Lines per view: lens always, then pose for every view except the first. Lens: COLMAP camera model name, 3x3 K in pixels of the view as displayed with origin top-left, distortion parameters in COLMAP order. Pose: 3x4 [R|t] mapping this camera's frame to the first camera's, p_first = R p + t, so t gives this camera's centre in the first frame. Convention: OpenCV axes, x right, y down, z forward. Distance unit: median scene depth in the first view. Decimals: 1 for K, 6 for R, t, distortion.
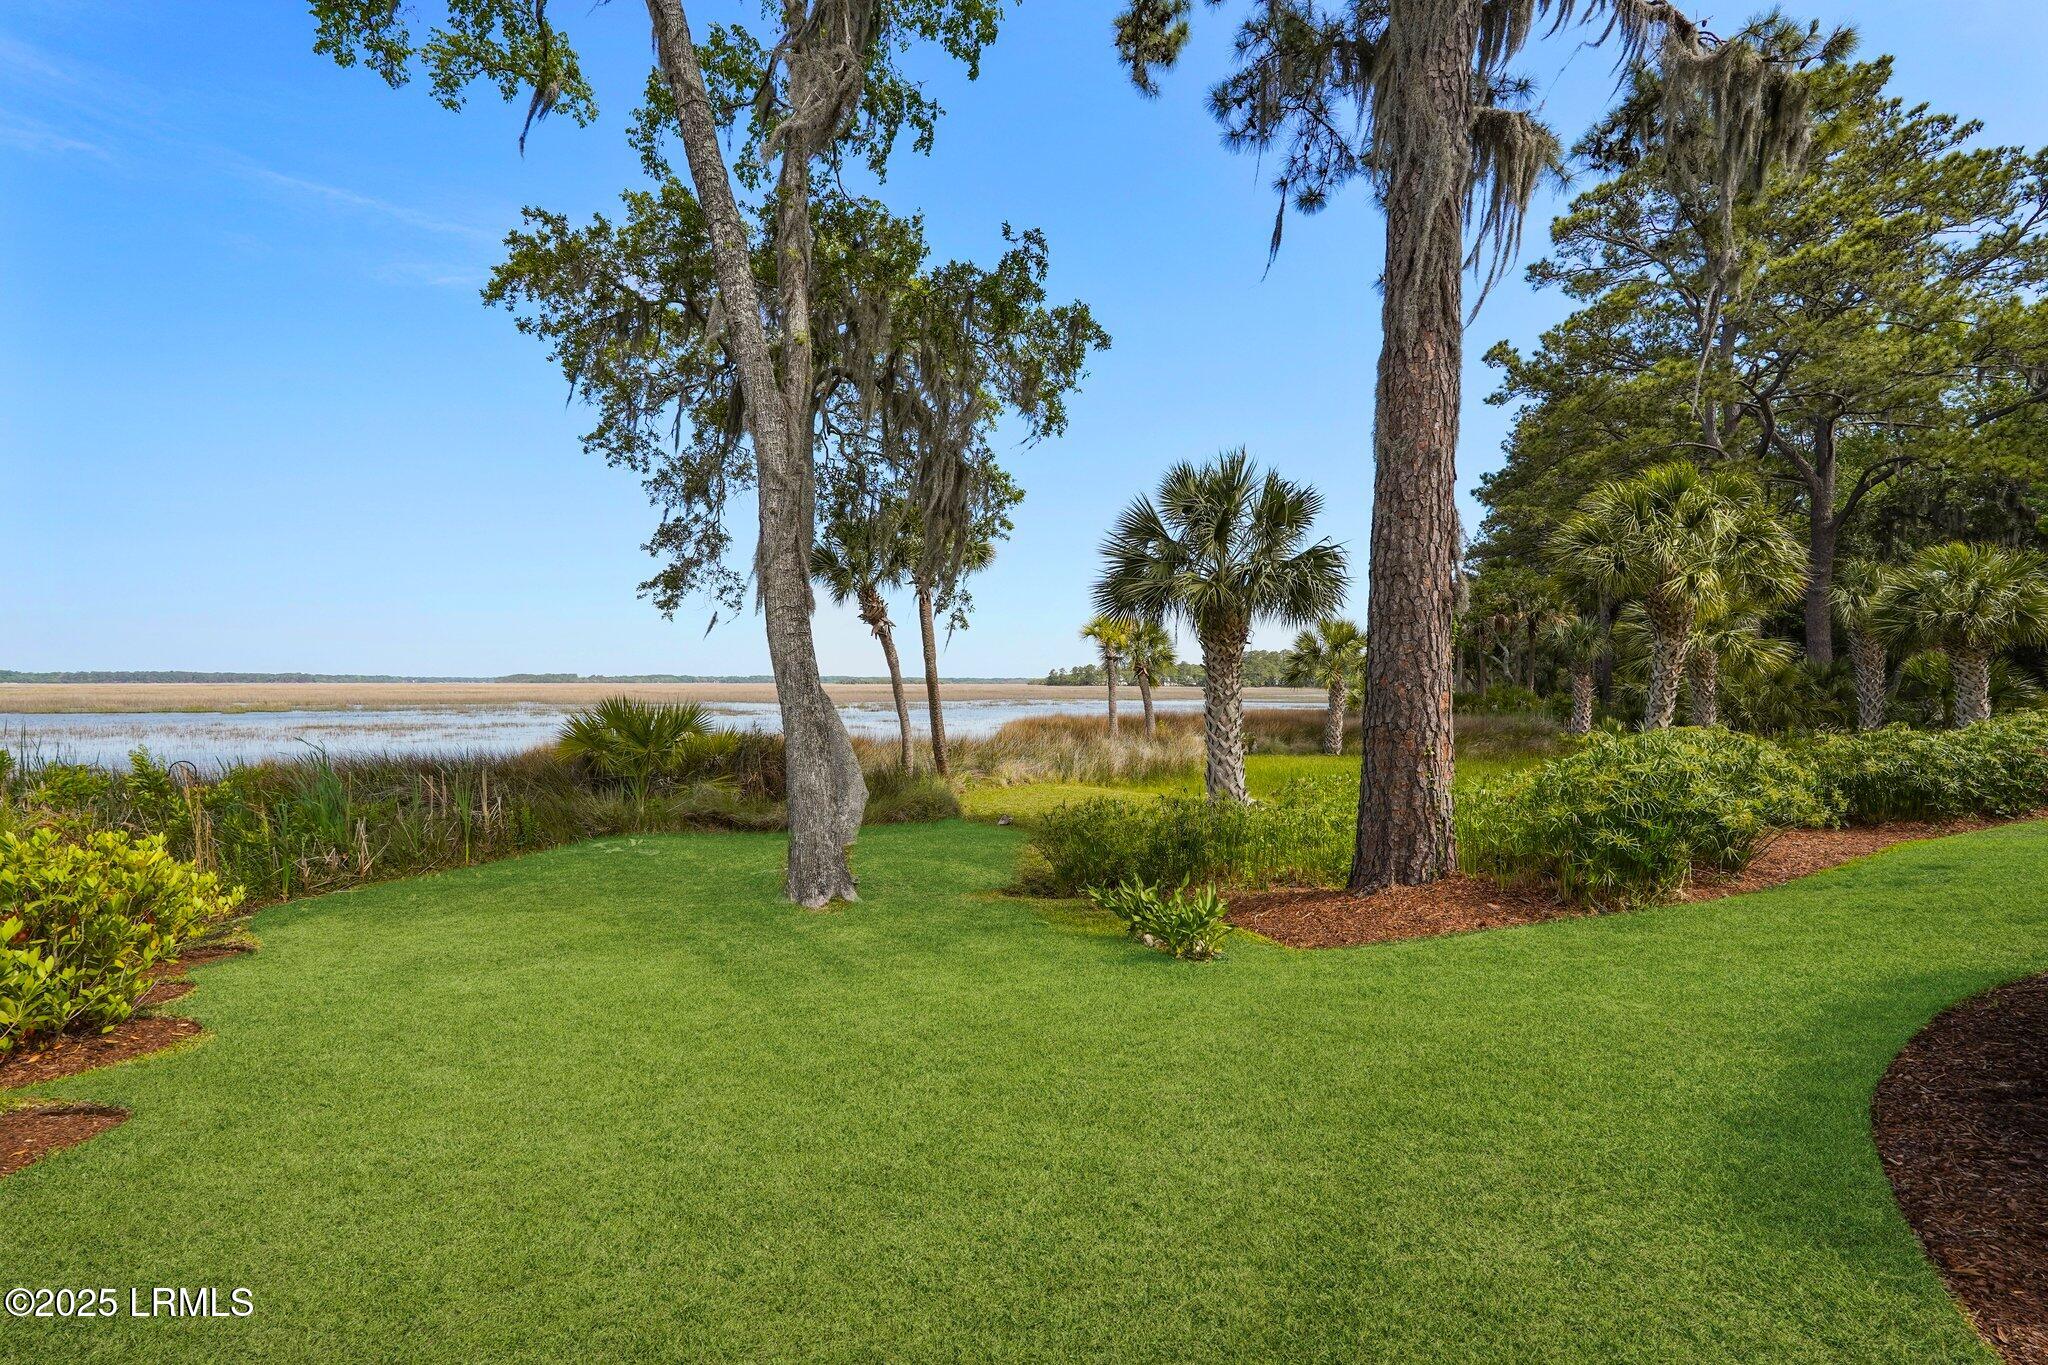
lens RADIAL K [[909.7, 0, 1019.3], [0, 909.7, 685.3], [0, 0, 1]] dist [-0.005746, 0.002278]
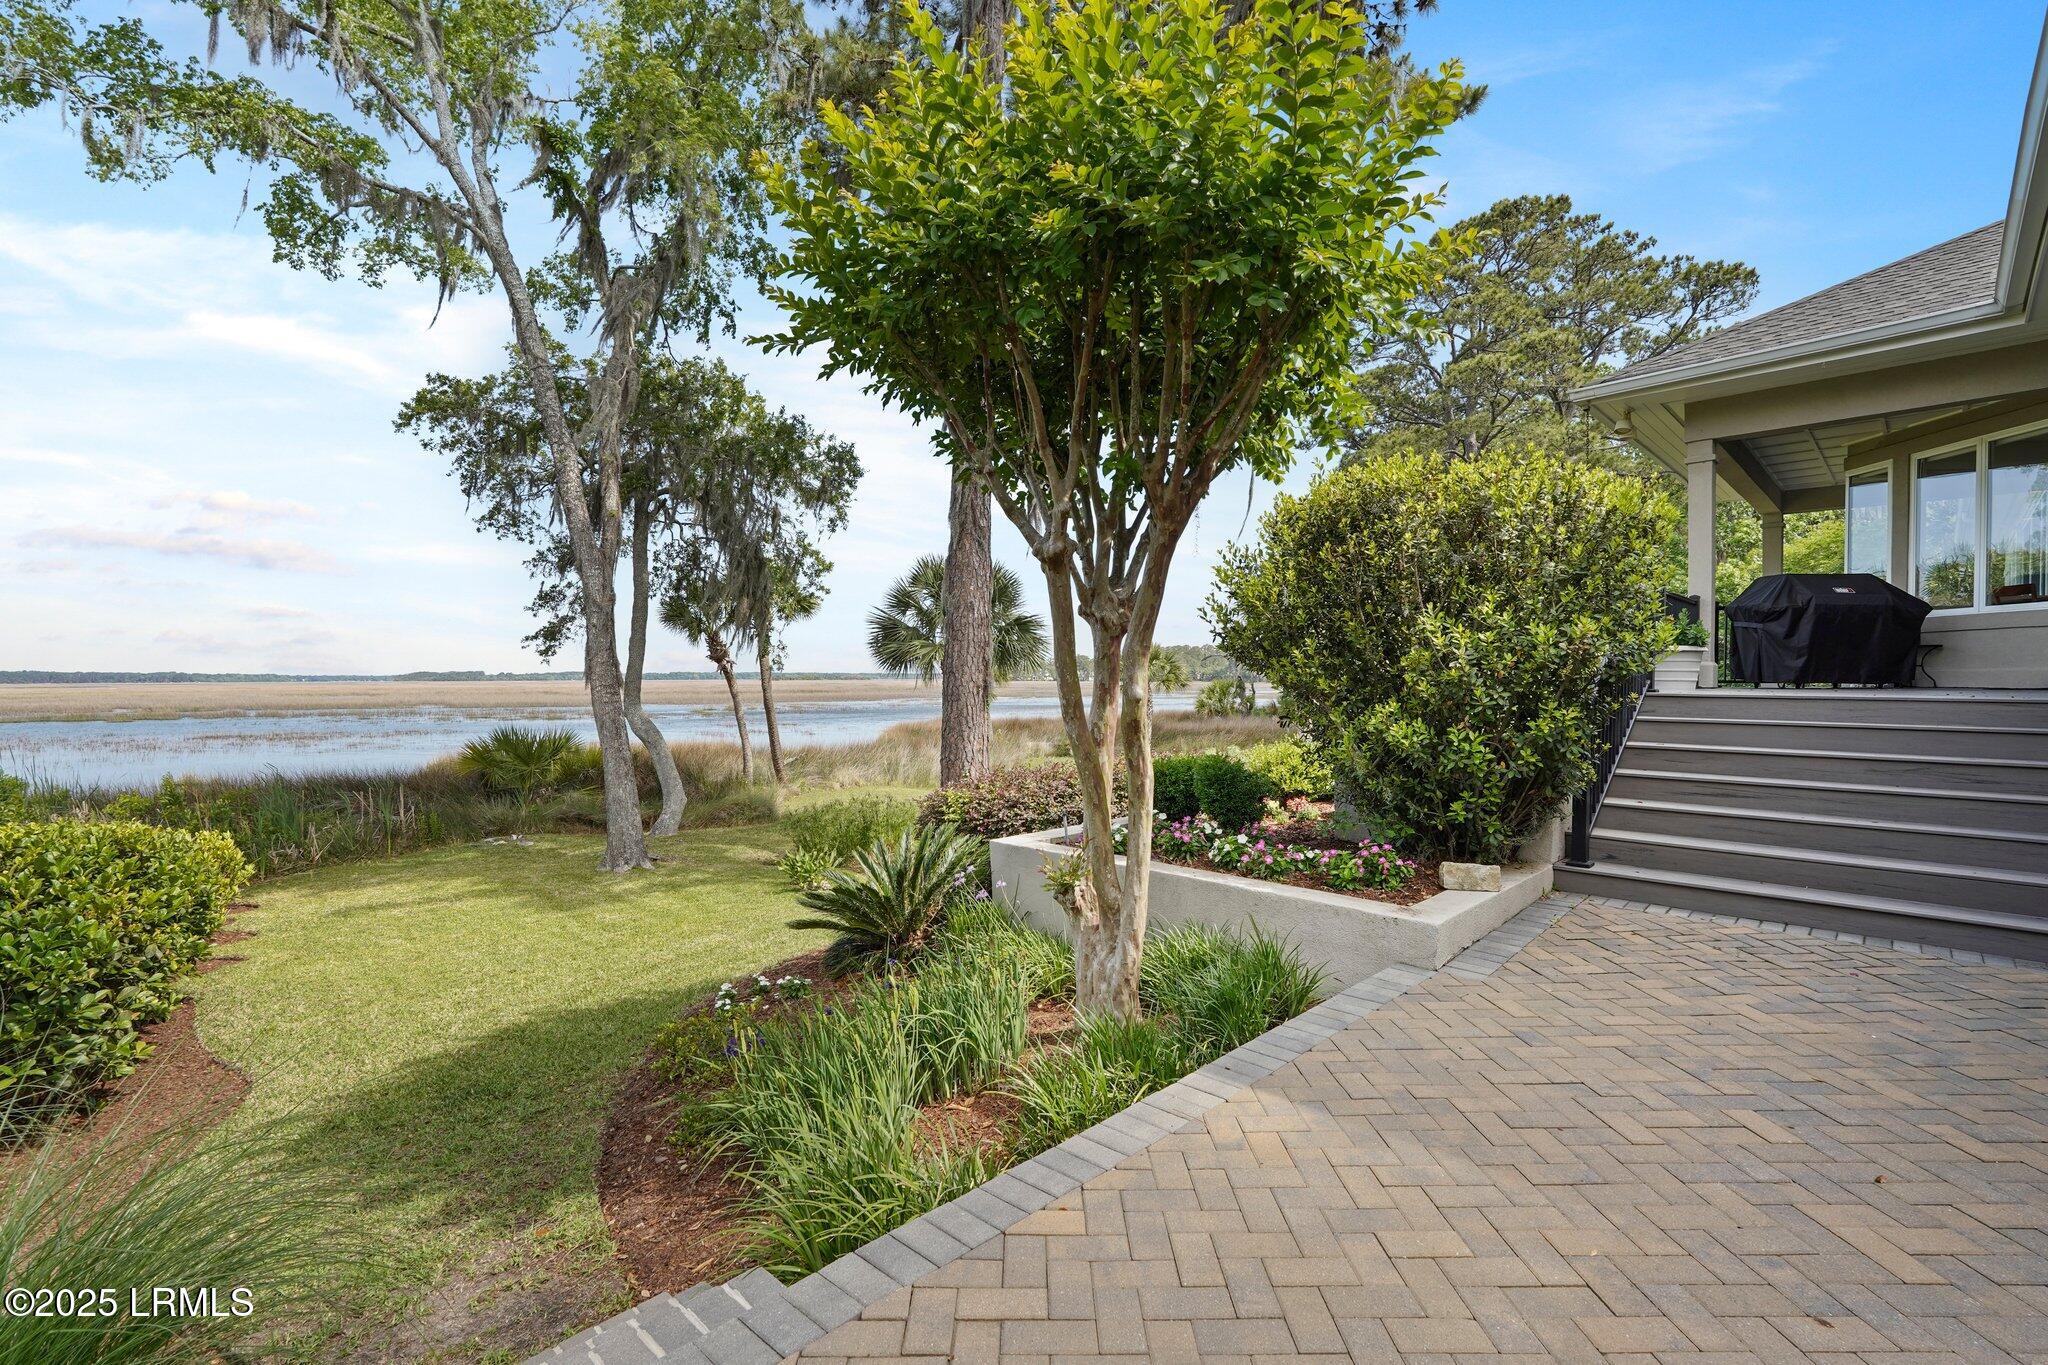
lens RADIAL K [[909.7, 0, 1022.0], [0, 909.7, 682.6], [0, 0, 1]] dist [-0.005746, 0.002278]
pose [[0.996669, -0.007149, 0.081242, 0.180046], [0.006893, 0.999970, 0.003433, -0.047400], [-0.081264, -0.002862, 0.996688, -0.336401]]
